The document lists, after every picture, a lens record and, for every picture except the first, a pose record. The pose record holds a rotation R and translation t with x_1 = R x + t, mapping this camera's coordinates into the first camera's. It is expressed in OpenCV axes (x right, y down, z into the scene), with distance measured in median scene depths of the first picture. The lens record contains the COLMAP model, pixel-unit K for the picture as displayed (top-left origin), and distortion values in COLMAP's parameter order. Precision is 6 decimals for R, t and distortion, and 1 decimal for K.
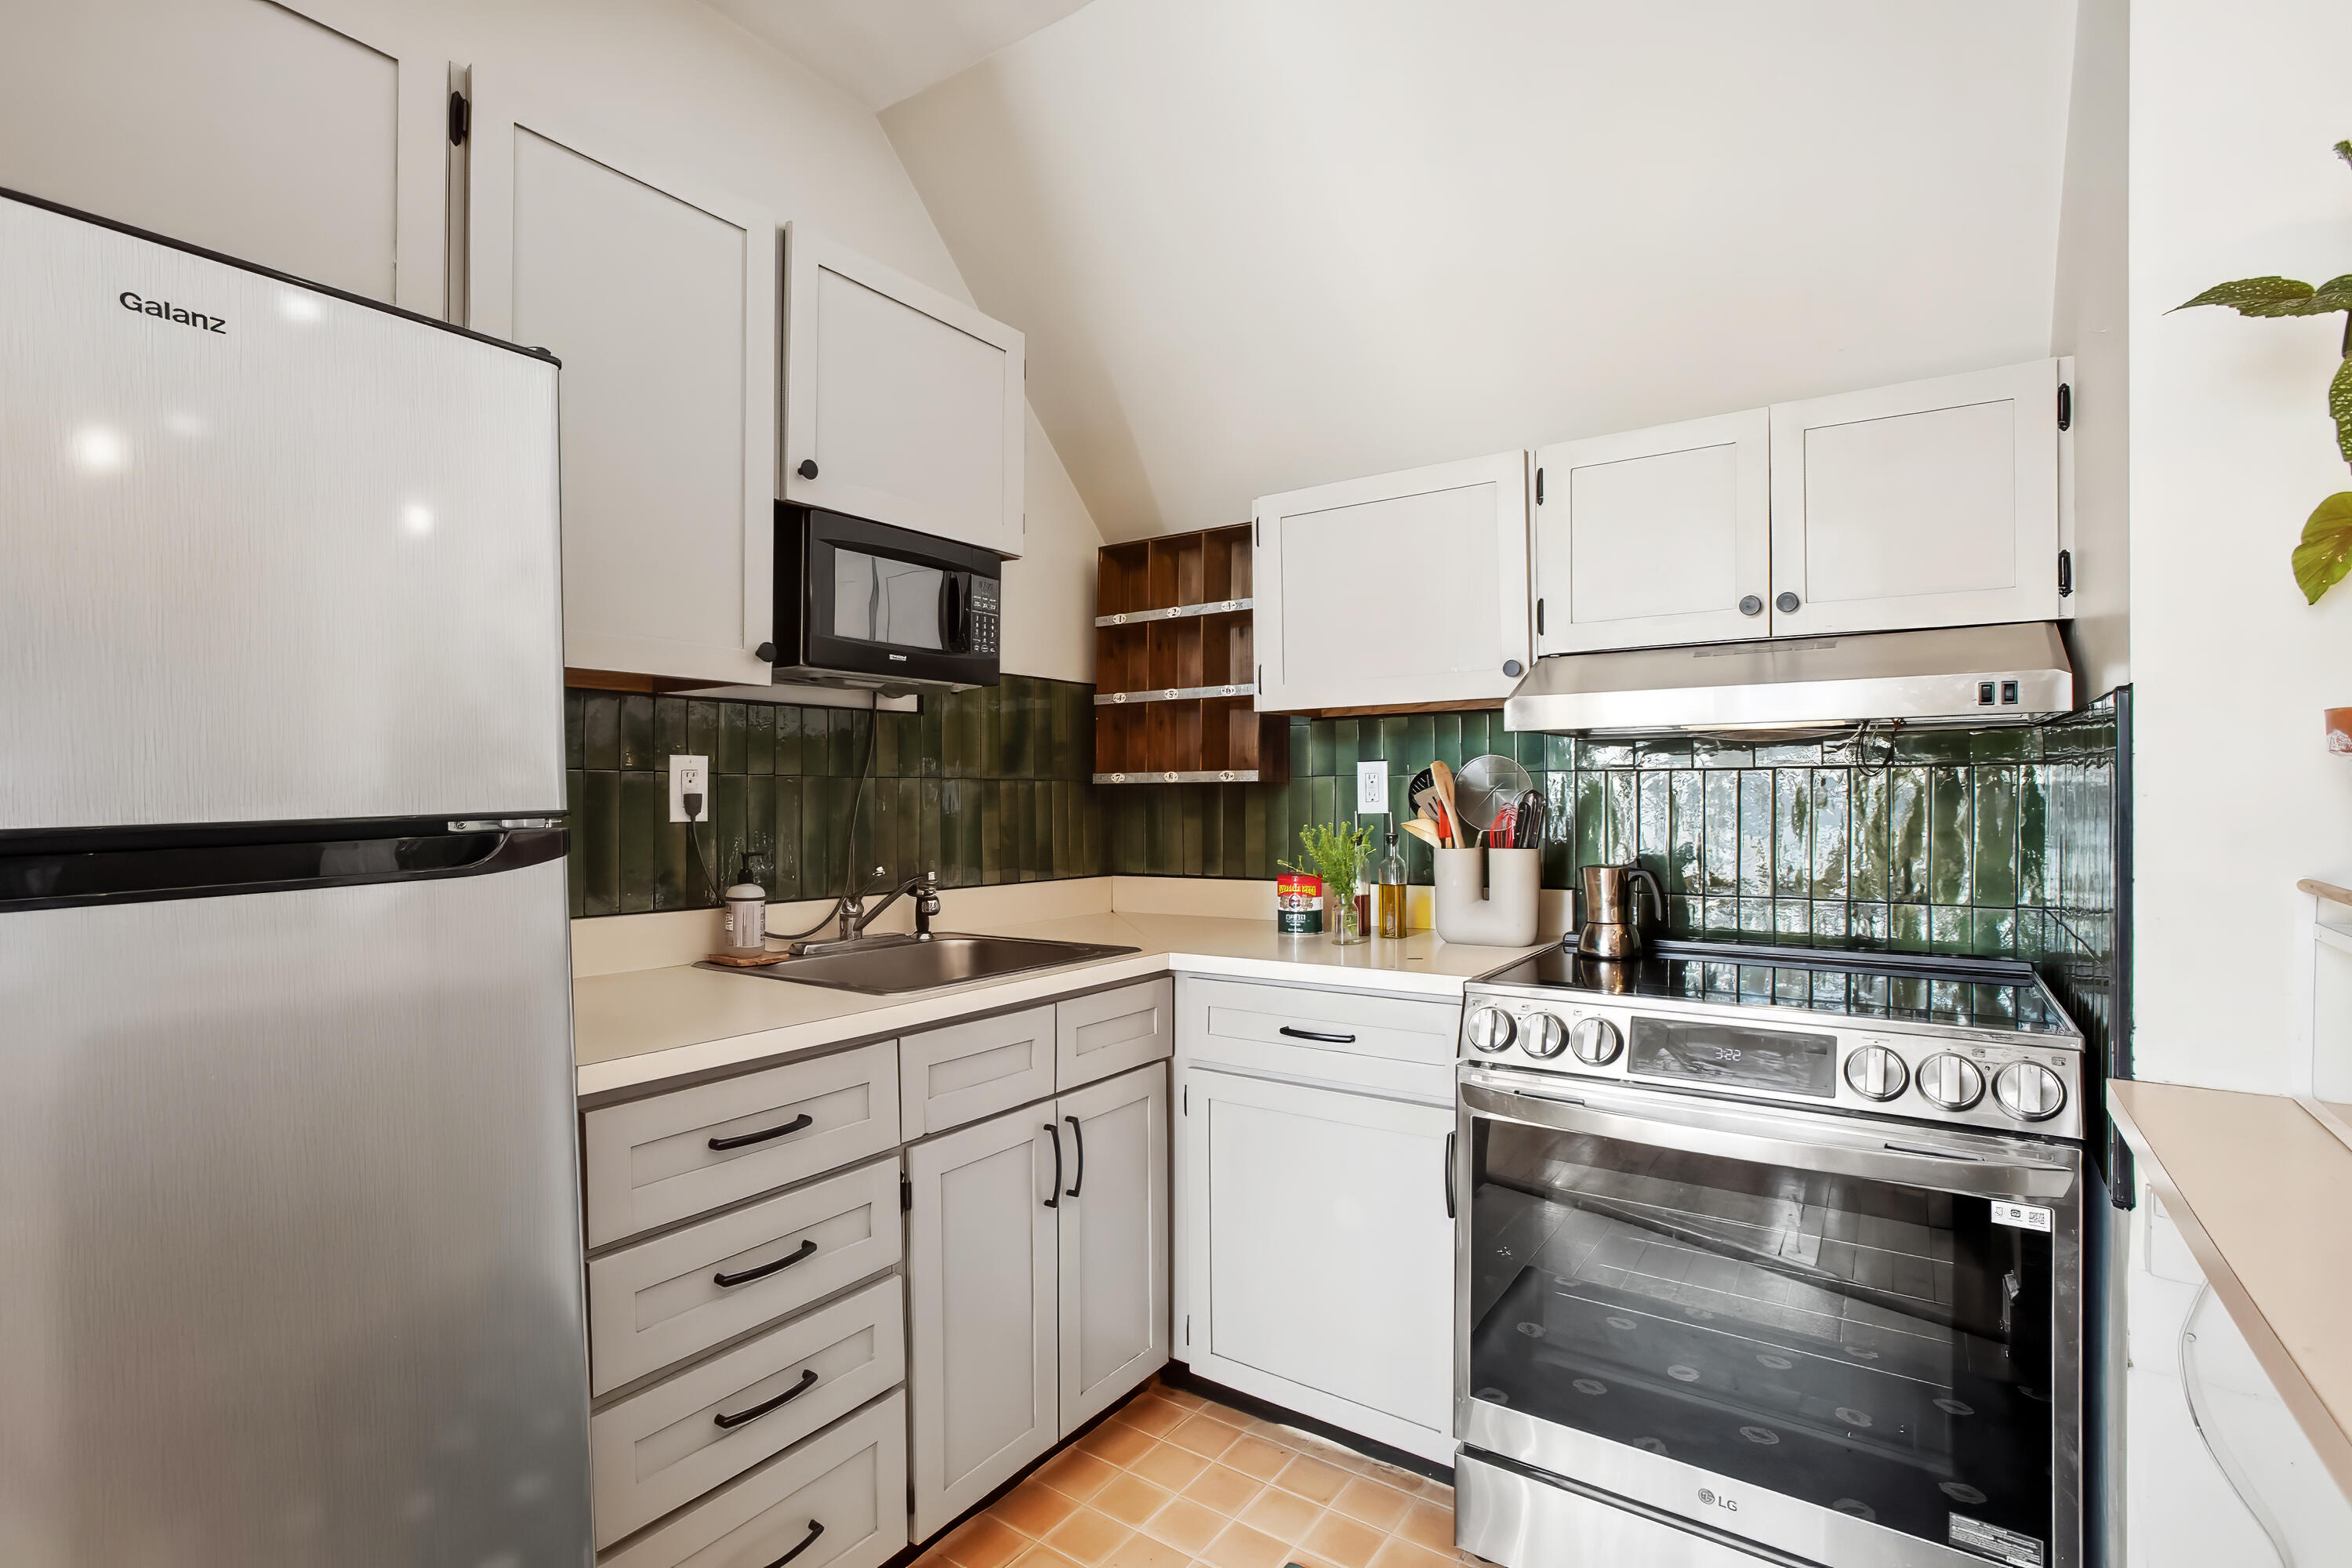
lens RADIAL K [[1110.3, 0, 1170.1], [0, 1110.3, 794.1], [0, 0, 1]] dist [-0.057454, 0.042908]
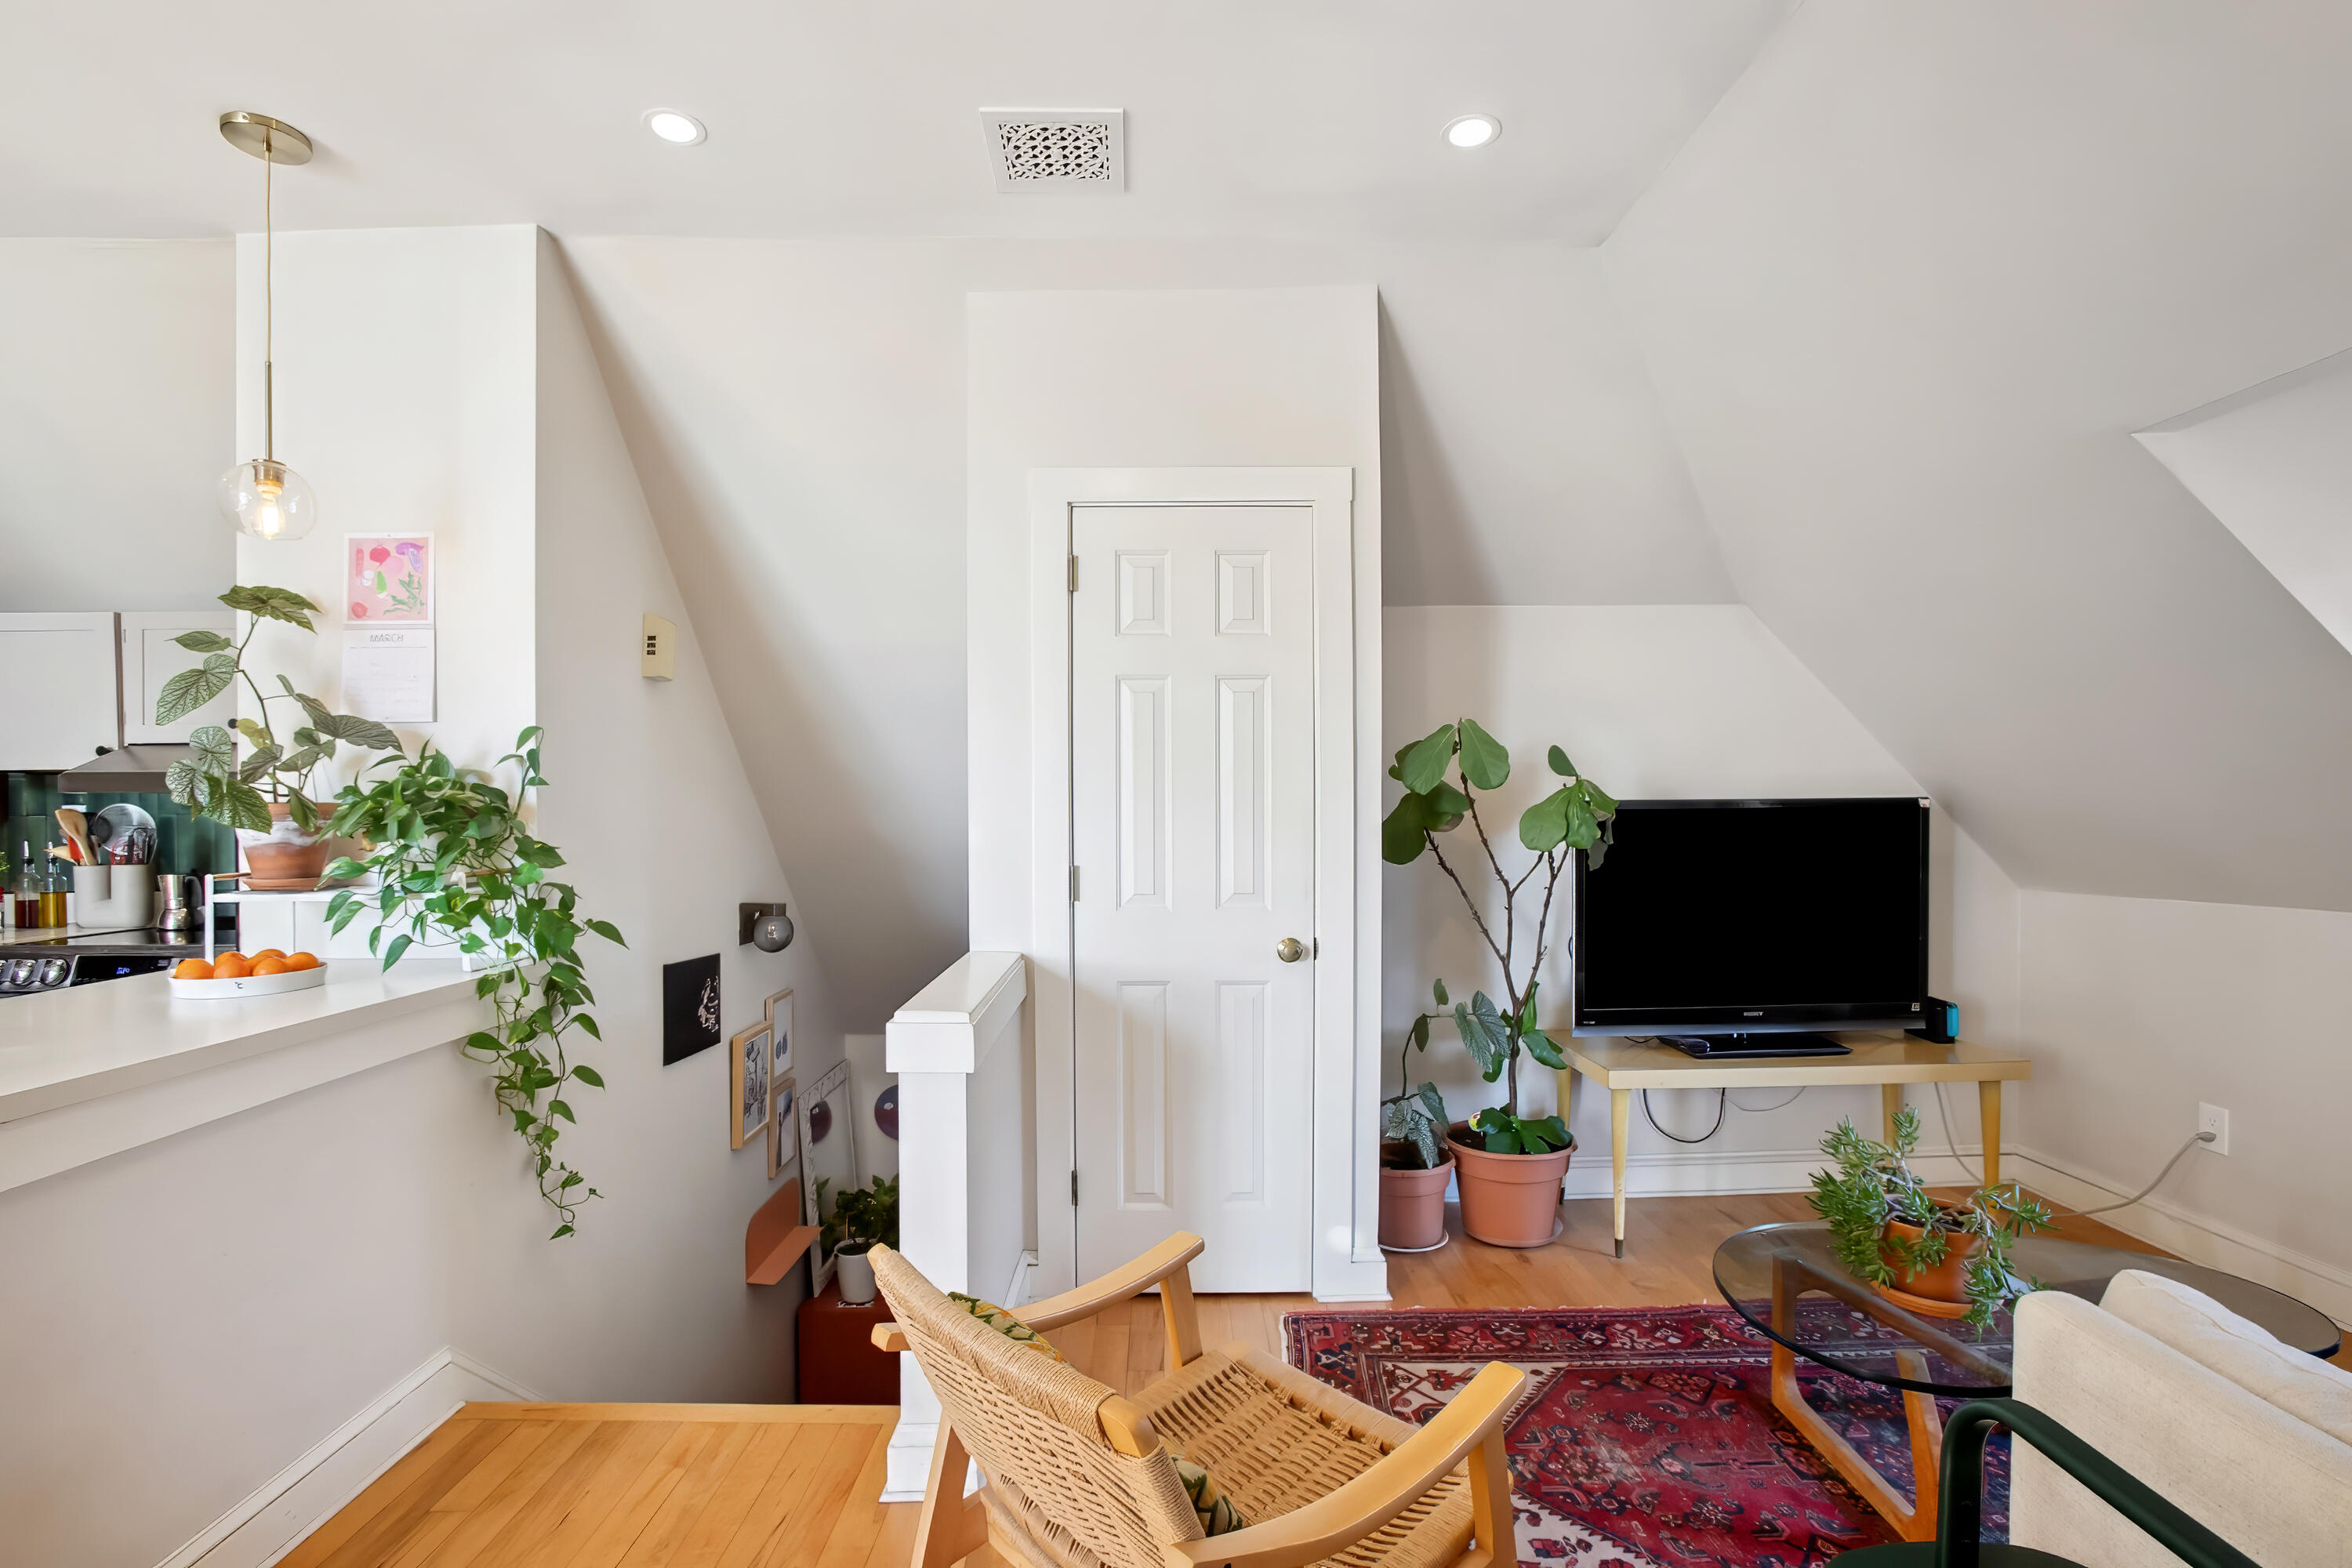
lens RADIAL K [[1087.9, 0, 1163.9], [0, 1087.9, 814.8], [0, 0, 1]] dist [-0.061239, 0.026143]
pose [[0.810017, -0.012419, 0.586275, 0.634461], [0.007599, 0.999914, 0.010683, -0.025553], [-0.586357, -0.004199, 0.810042, -1.057346]]
